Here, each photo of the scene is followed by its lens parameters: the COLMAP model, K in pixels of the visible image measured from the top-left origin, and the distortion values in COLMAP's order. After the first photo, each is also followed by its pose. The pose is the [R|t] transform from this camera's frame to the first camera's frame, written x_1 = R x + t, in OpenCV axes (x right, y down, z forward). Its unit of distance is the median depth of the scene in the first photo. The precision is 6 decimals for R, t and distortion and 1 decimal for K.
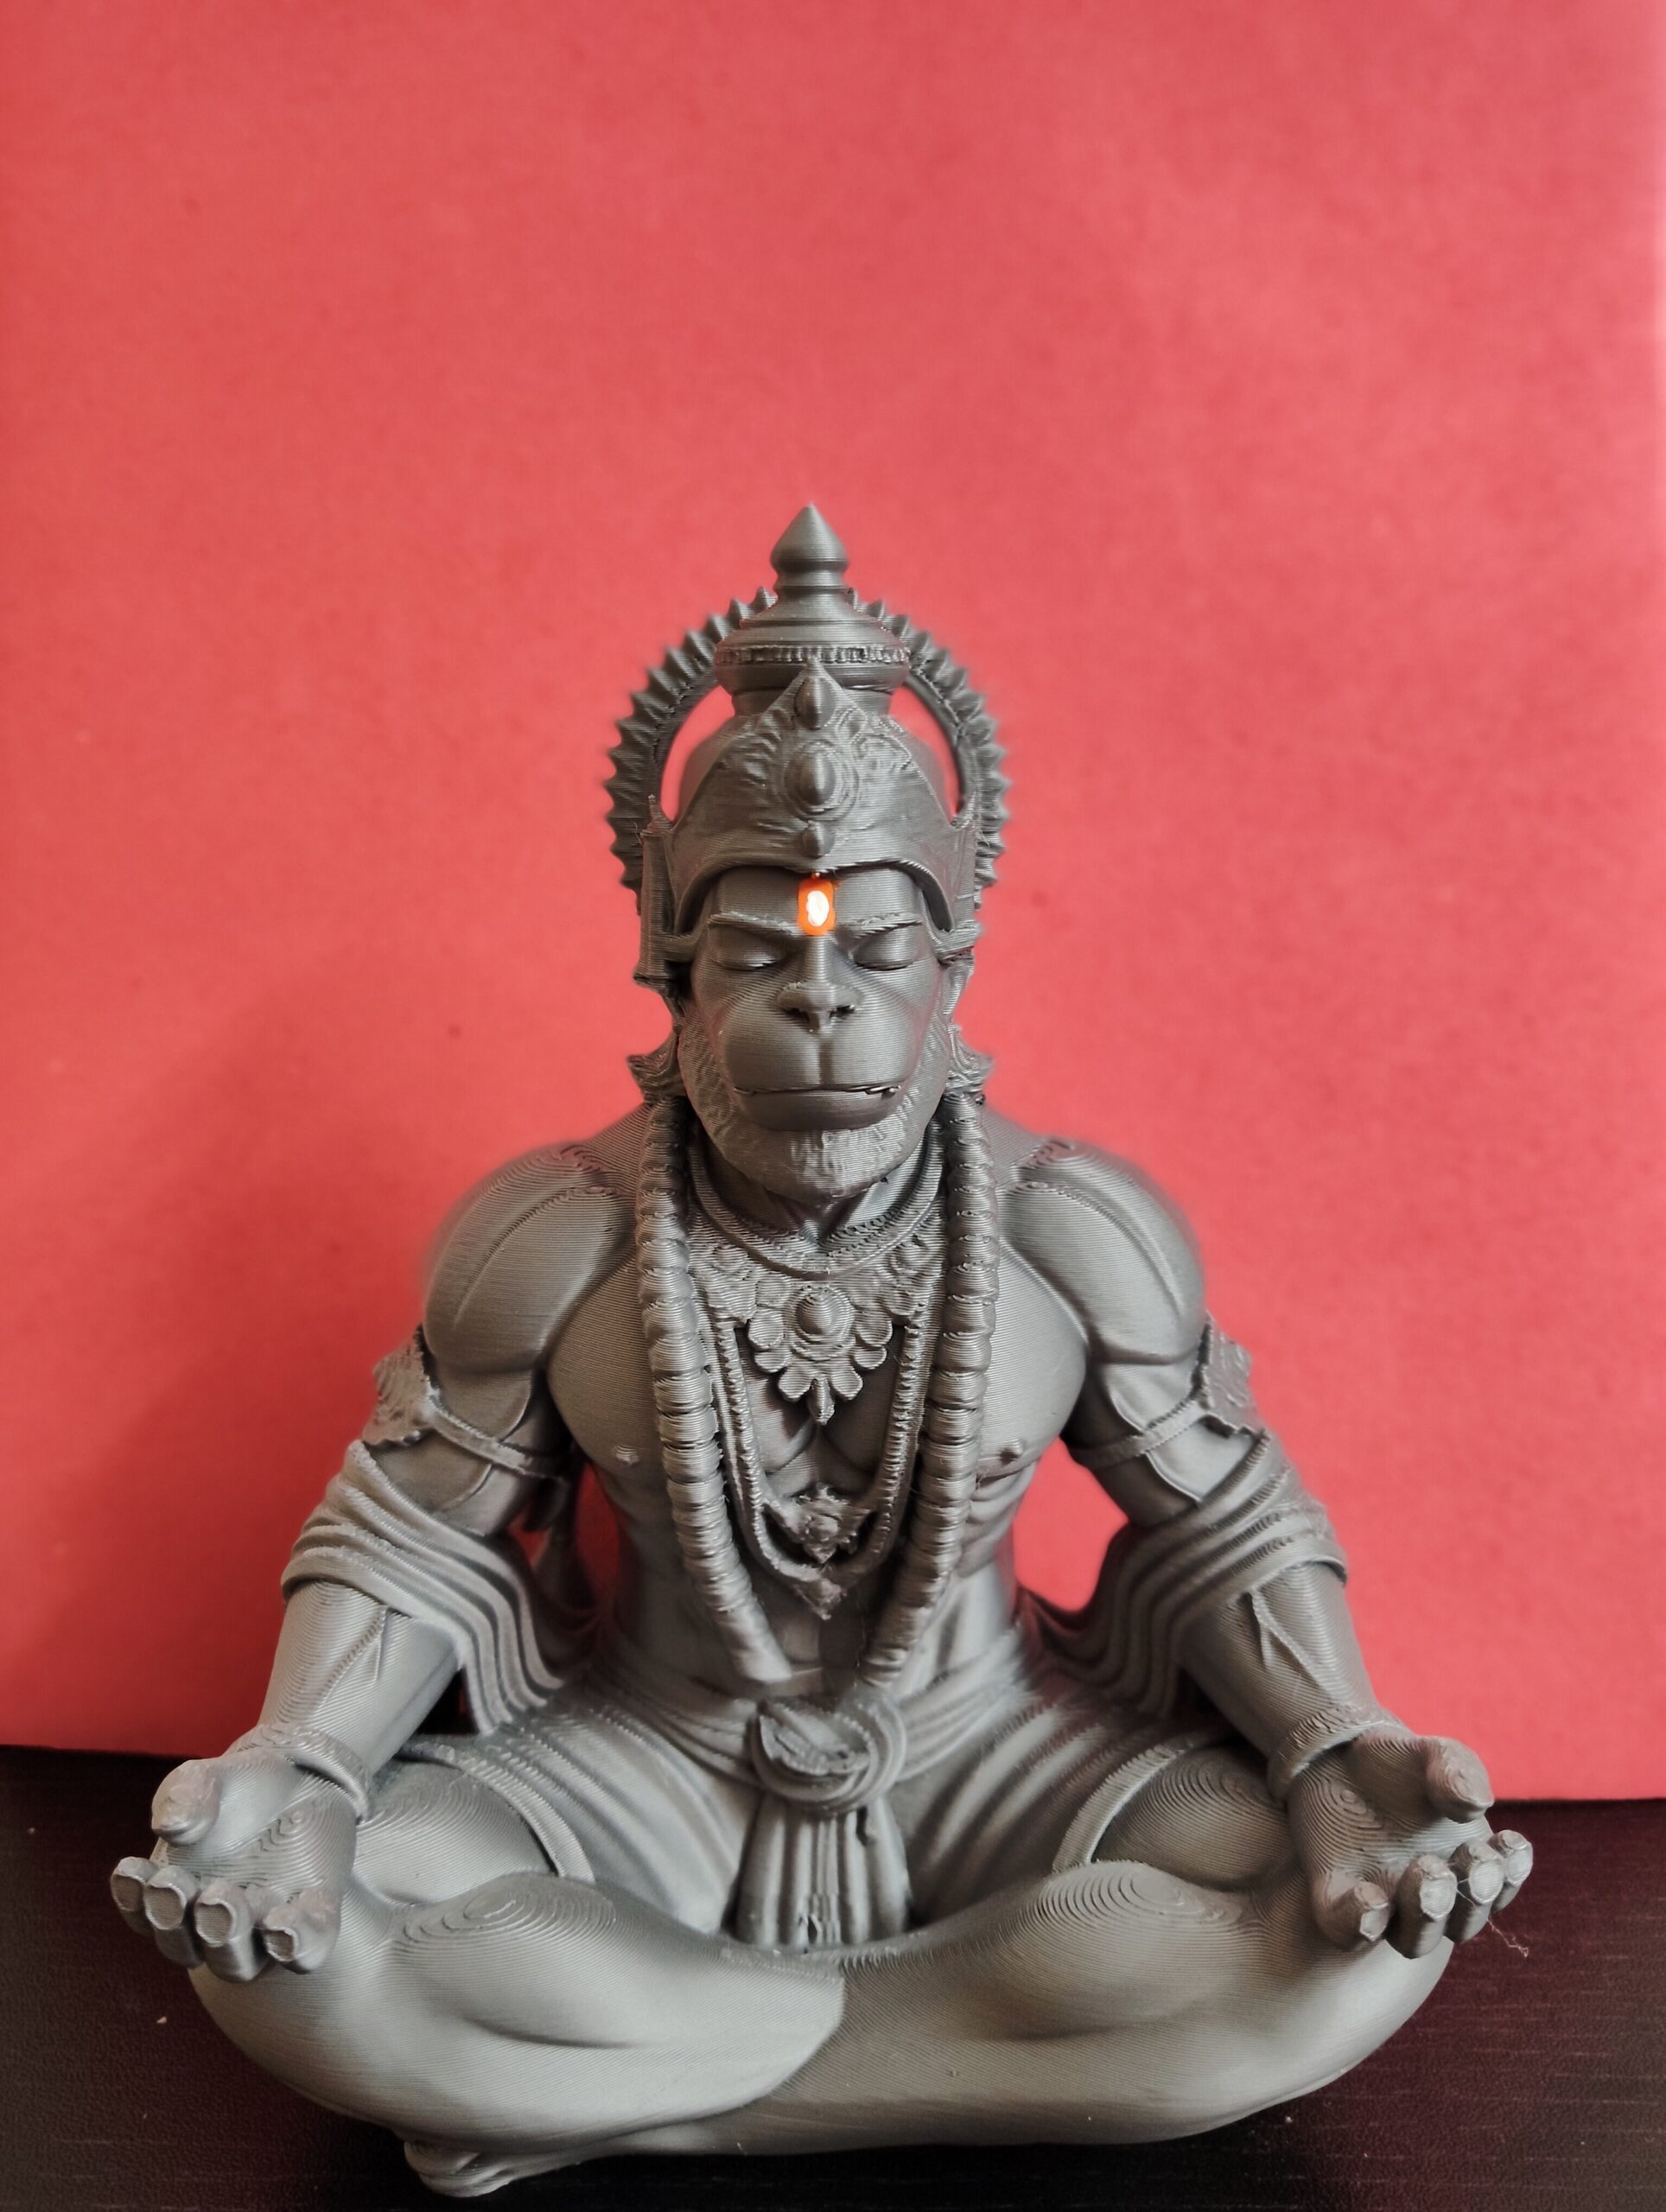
lens RADIAL K [[1752.0, 0, 833.0], [0, 1752.0, 1106.0], [0, 0, 1]] dist [0.112464, -0.288241]
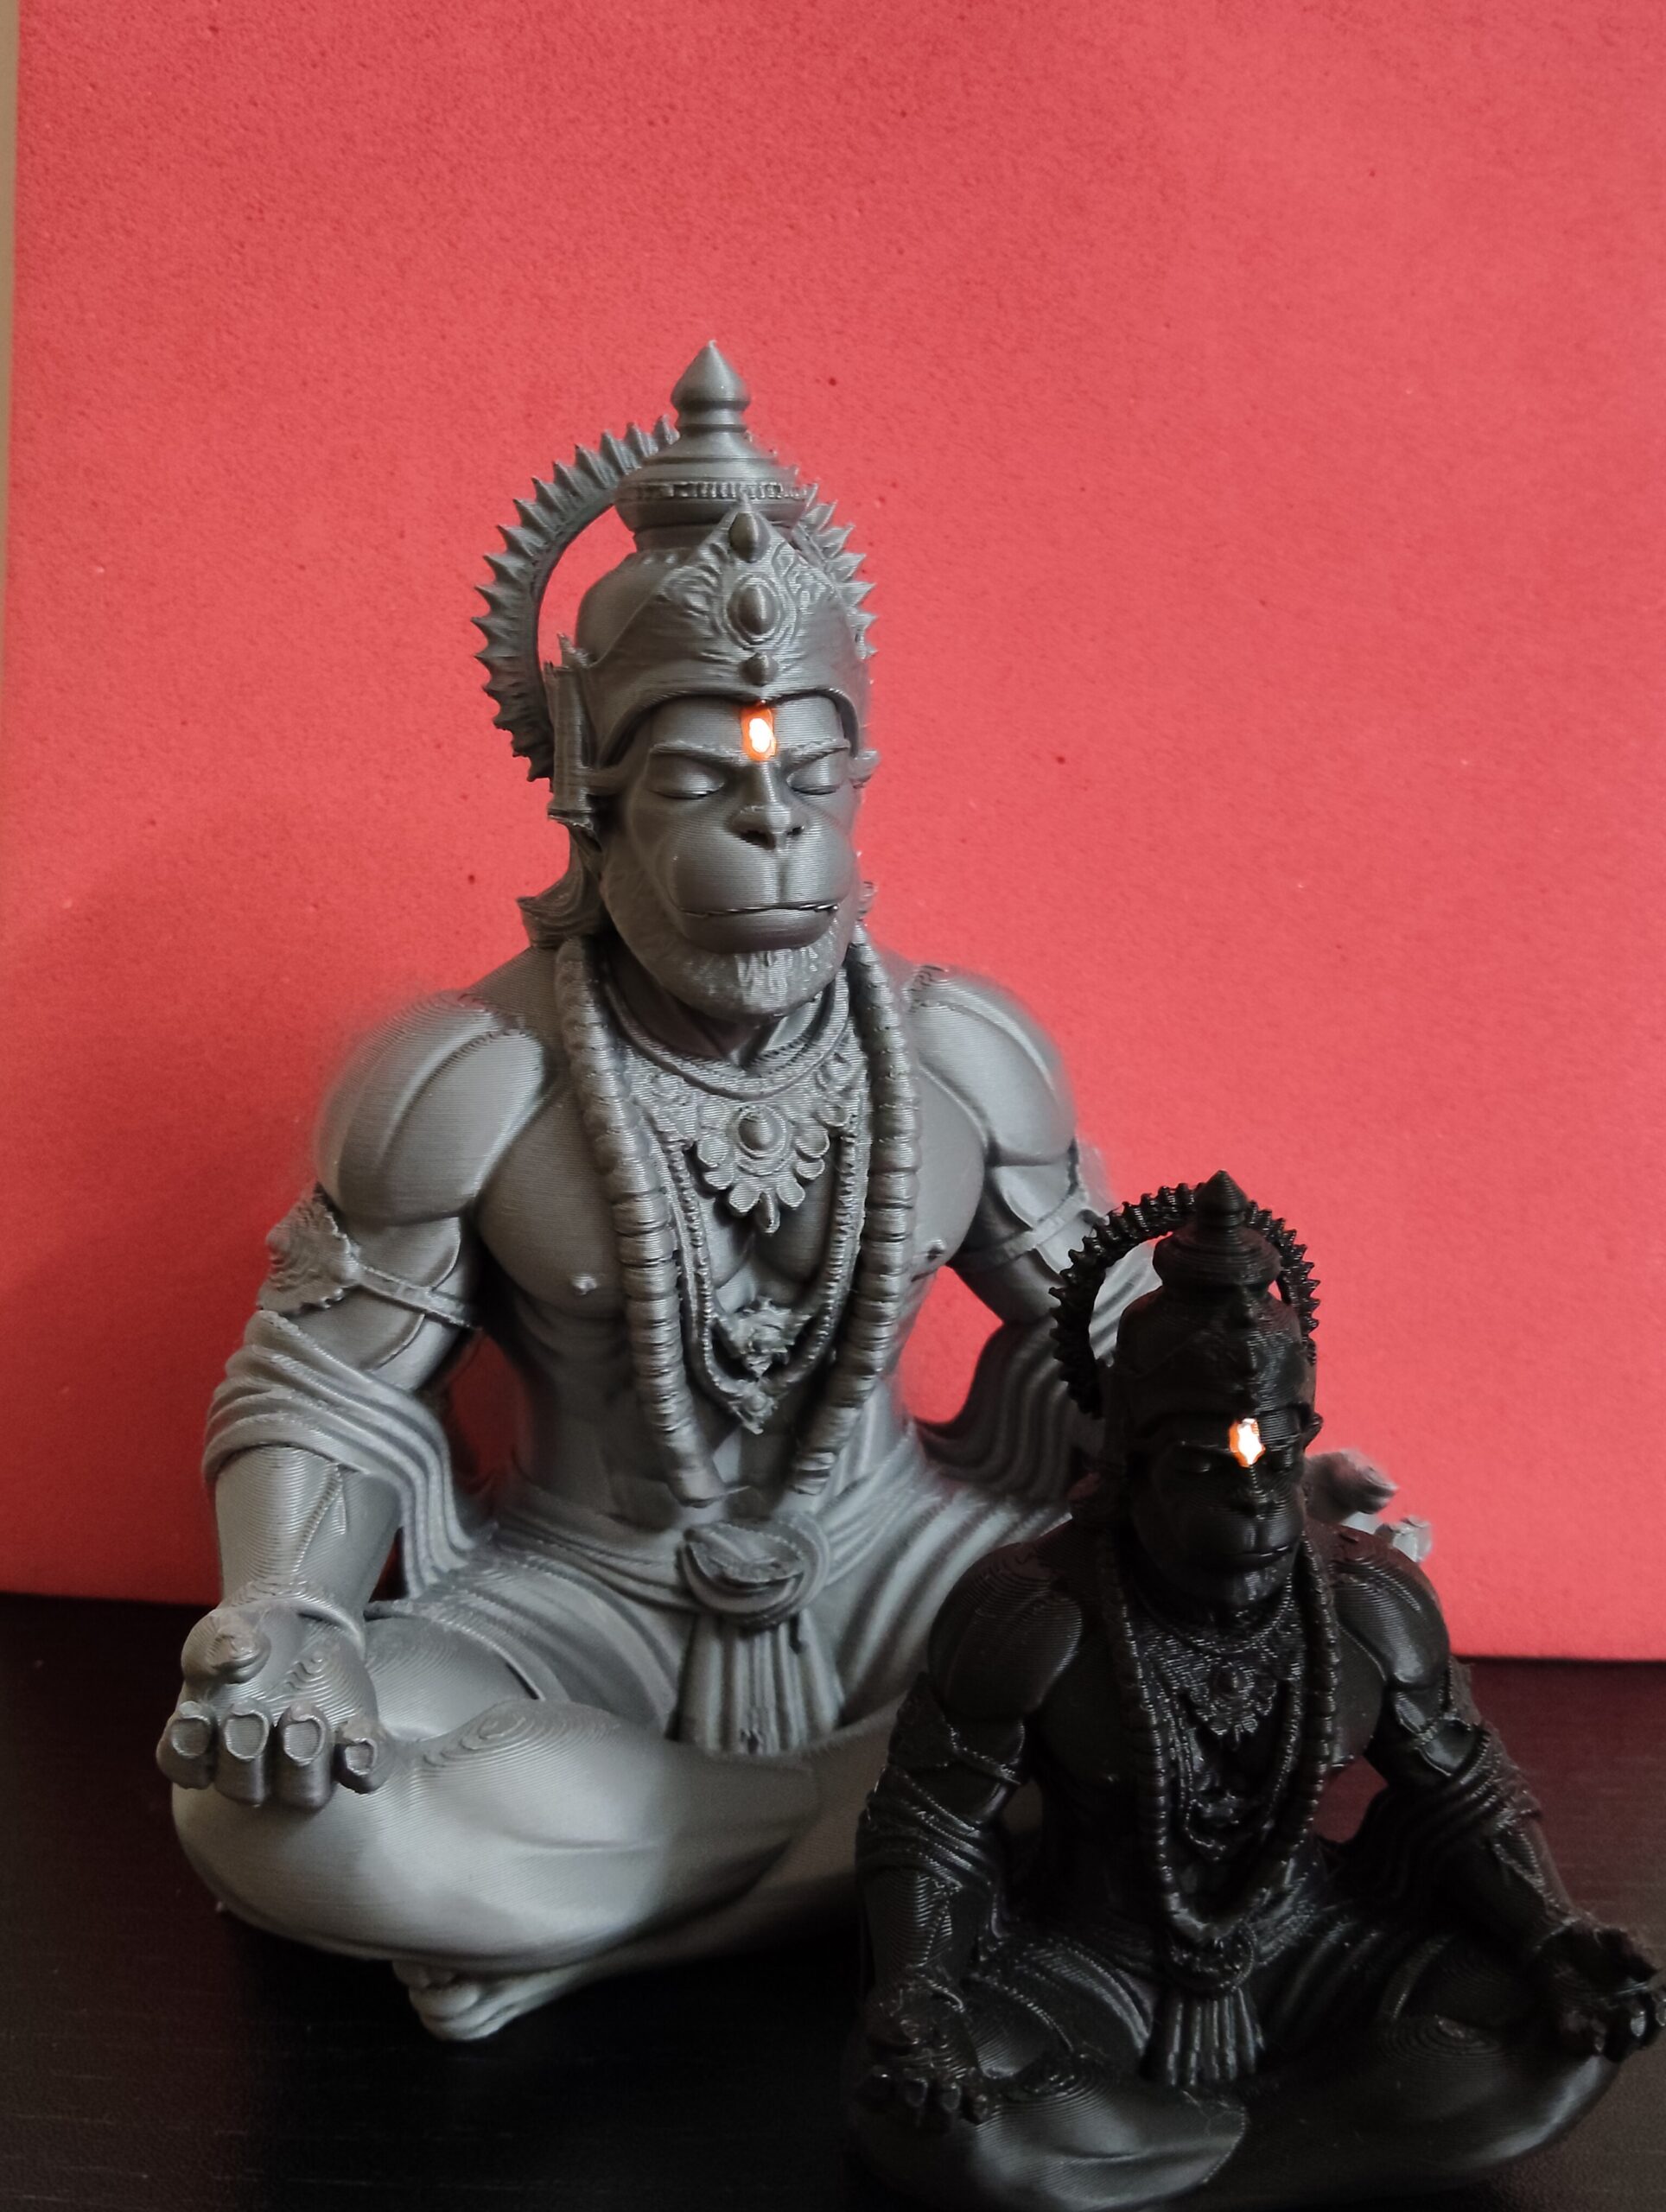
lens RADIAL K [[2132.0, 0, 833.0], [0, 2132.0, 1106.0], [0, 0, 1]] dist [0.208396, -0.873949]
pose [[0.958924, -0.069611, 0.274990, -0.309731], [0.063236, 0.997486, 0.031990, 0.064886], [-0.276525, -0.013287, 0.960915, -0.228754]]
